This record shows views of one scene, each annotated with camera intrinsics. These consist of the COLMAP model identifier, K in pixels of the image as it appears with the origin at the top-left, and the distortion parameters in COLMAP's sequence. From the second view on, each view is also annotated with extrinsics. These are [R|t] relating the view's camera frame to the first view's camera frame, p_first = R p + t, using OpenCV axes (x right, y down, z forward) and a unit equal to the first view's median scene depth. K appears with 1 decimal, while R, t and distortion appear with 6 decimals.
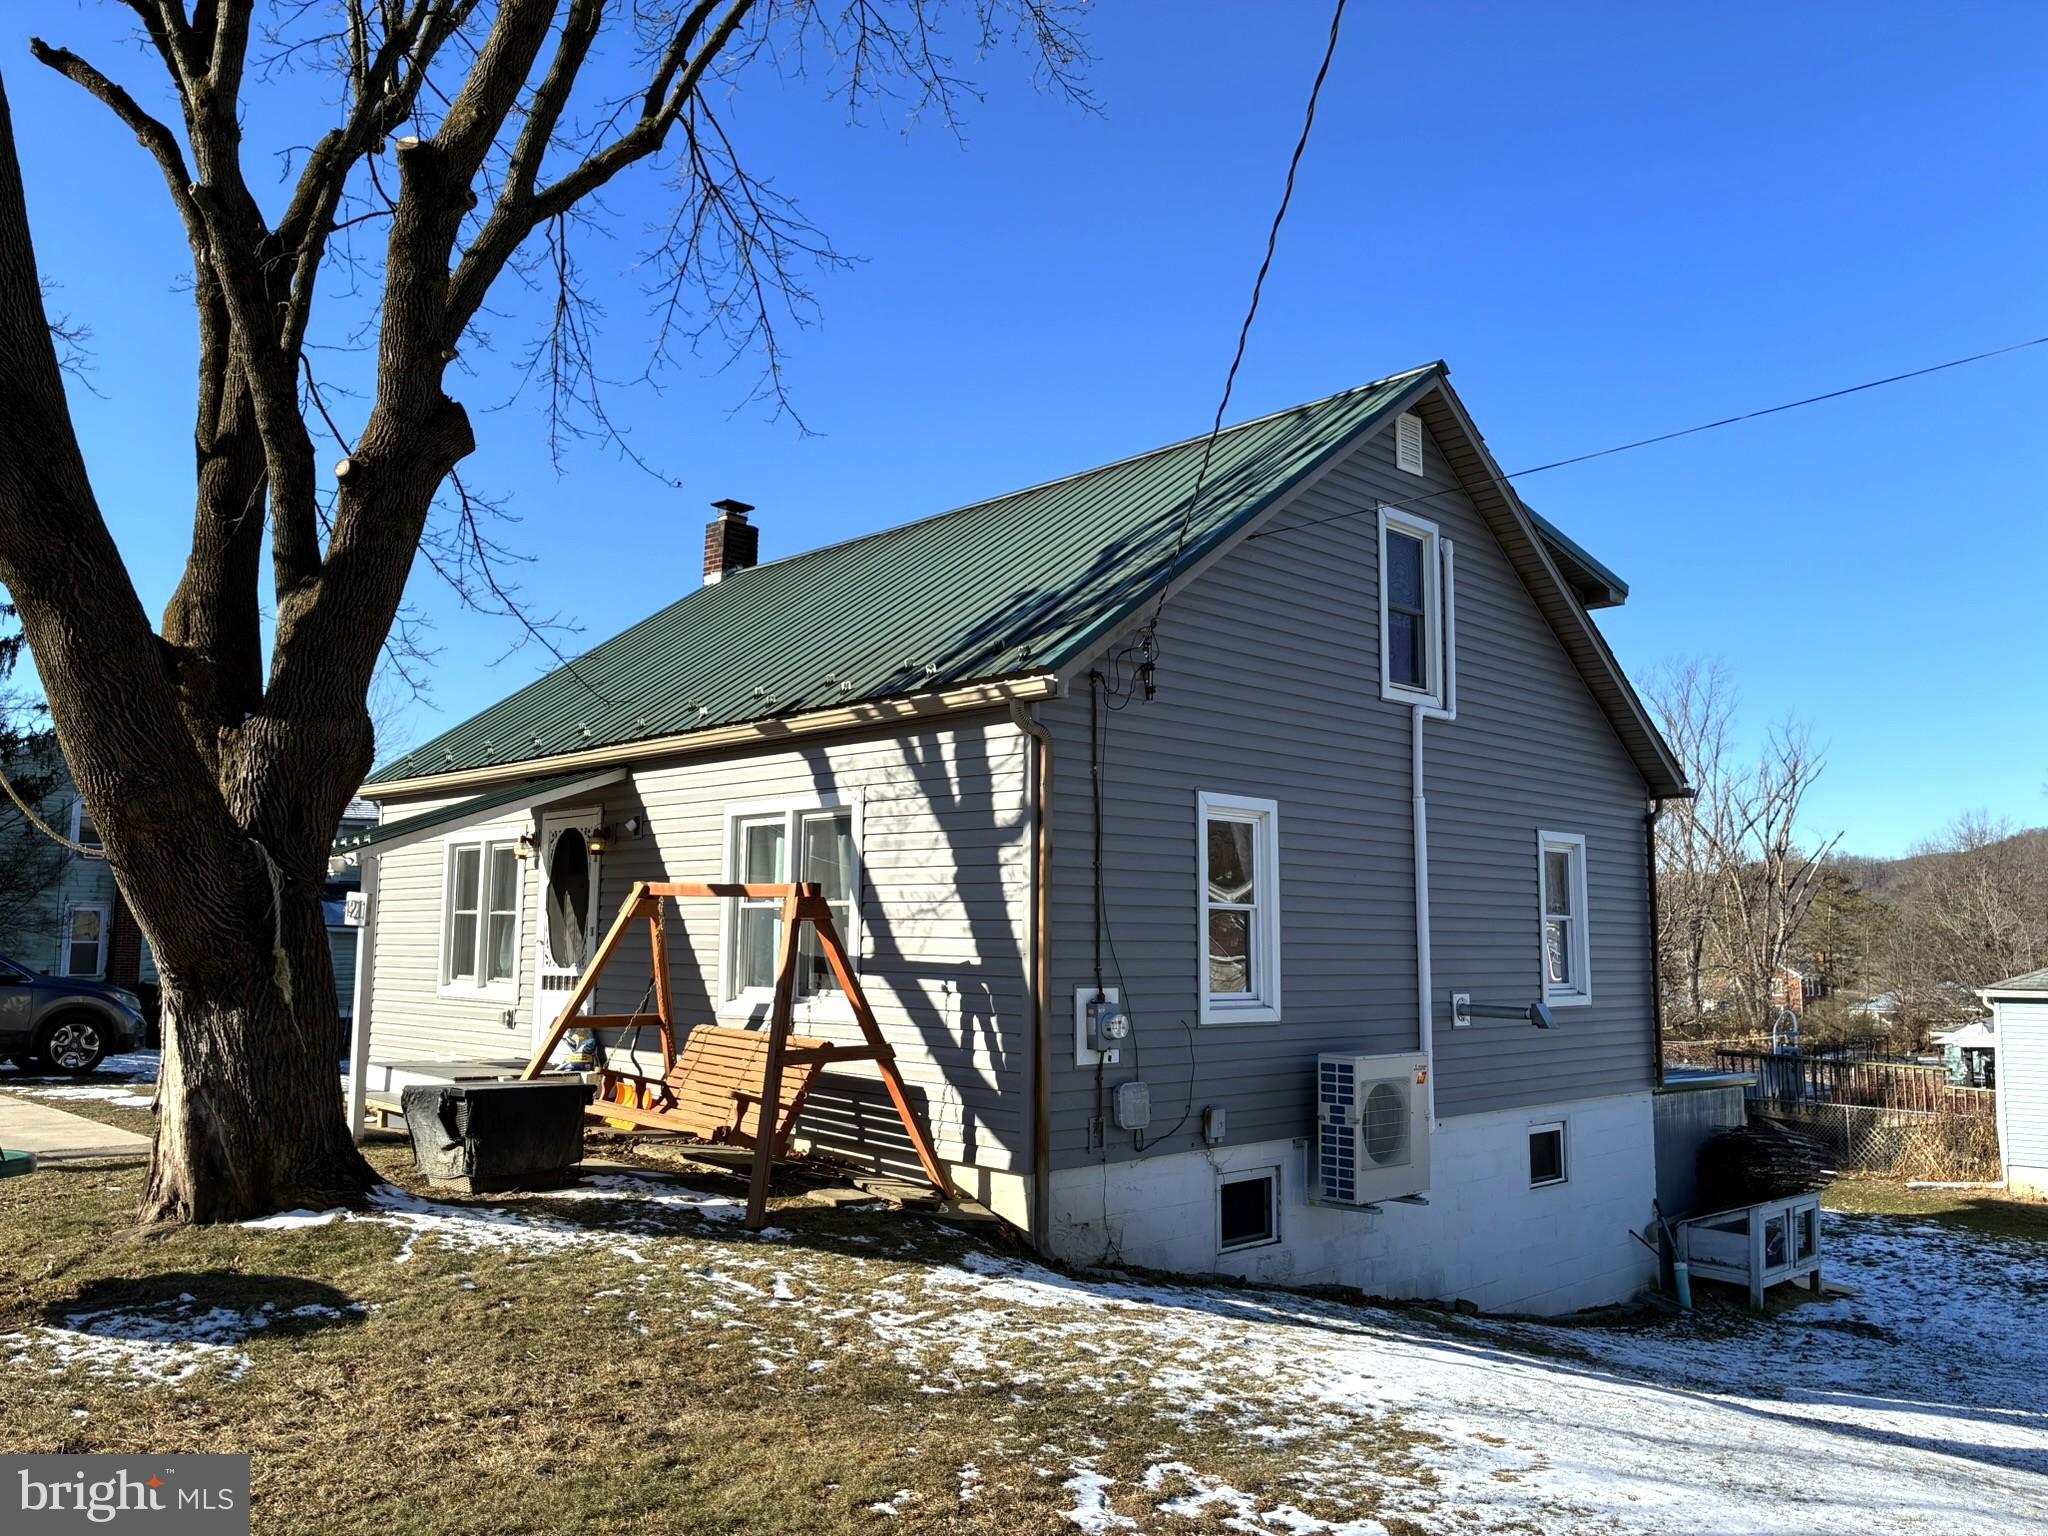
lens RADIAL K [[1564.3, 0, 1030.4], [0, 1564.3, 768.6], [0, 0, 1]] dist [0.043266, -0.070515]
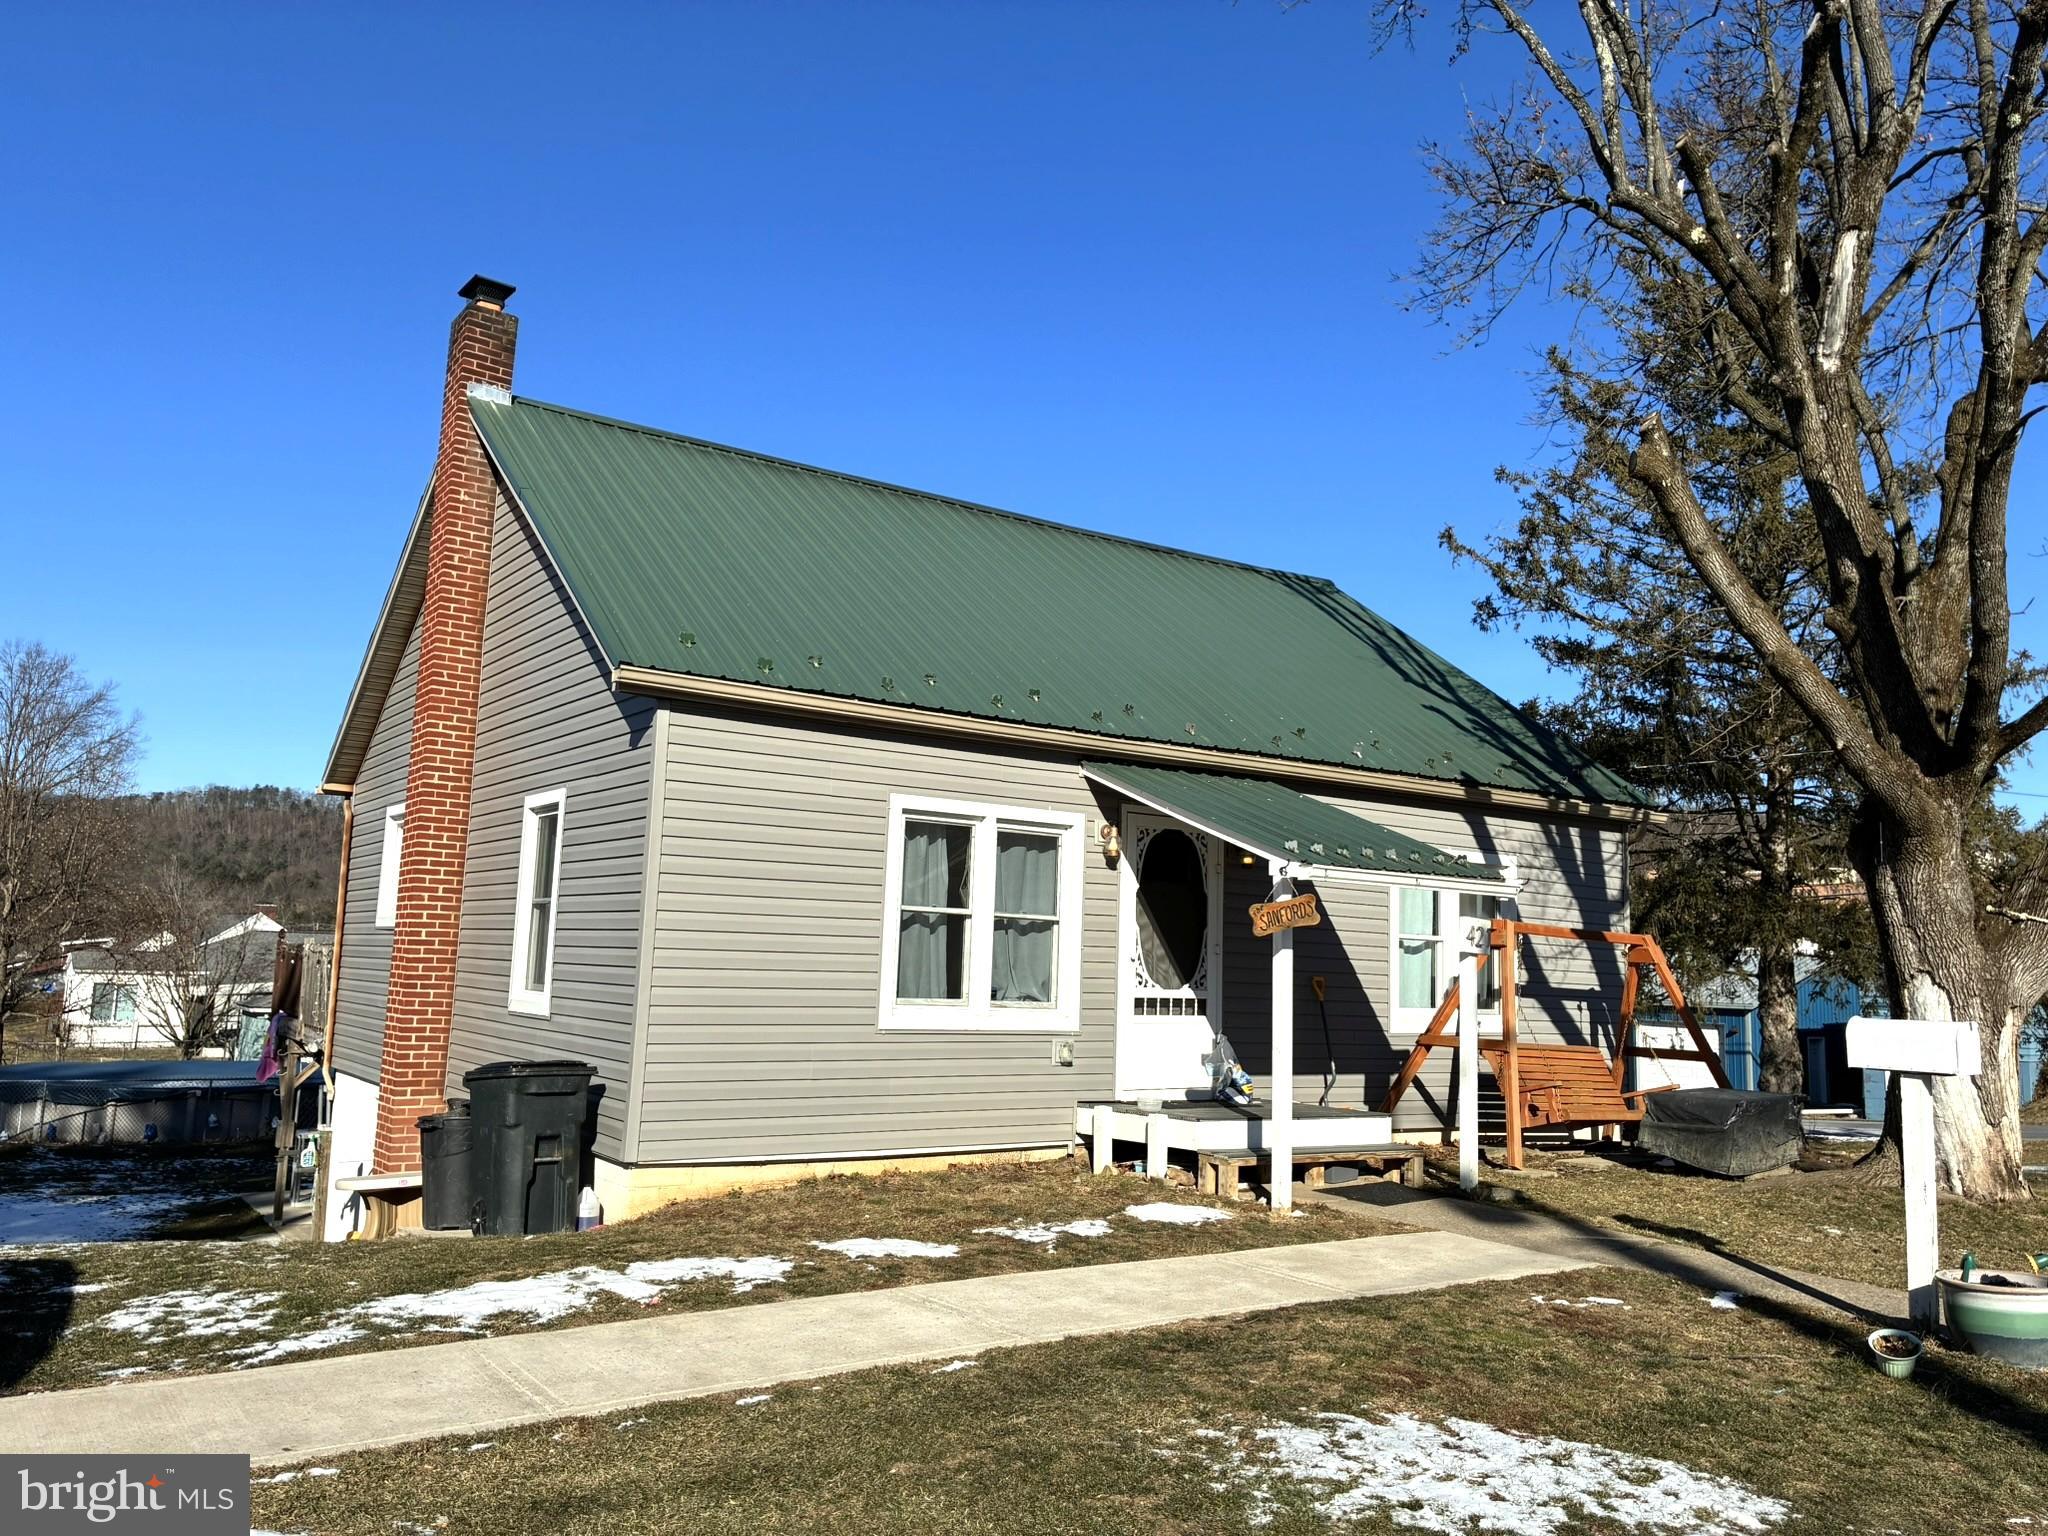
lens RADIAL K [[1564.3, 0, 1030.4], [0, 1564.3, 768.6], [0, 0, 1]] dist [0.043266, -0.070515]
pose [[0.170597, 0.112523, 0.978895, -1.521893], [-0.150869, 0.984727, -0.086901, 0.120893], [-0.973722, -0.132859, 0.184968, 1.201251]]
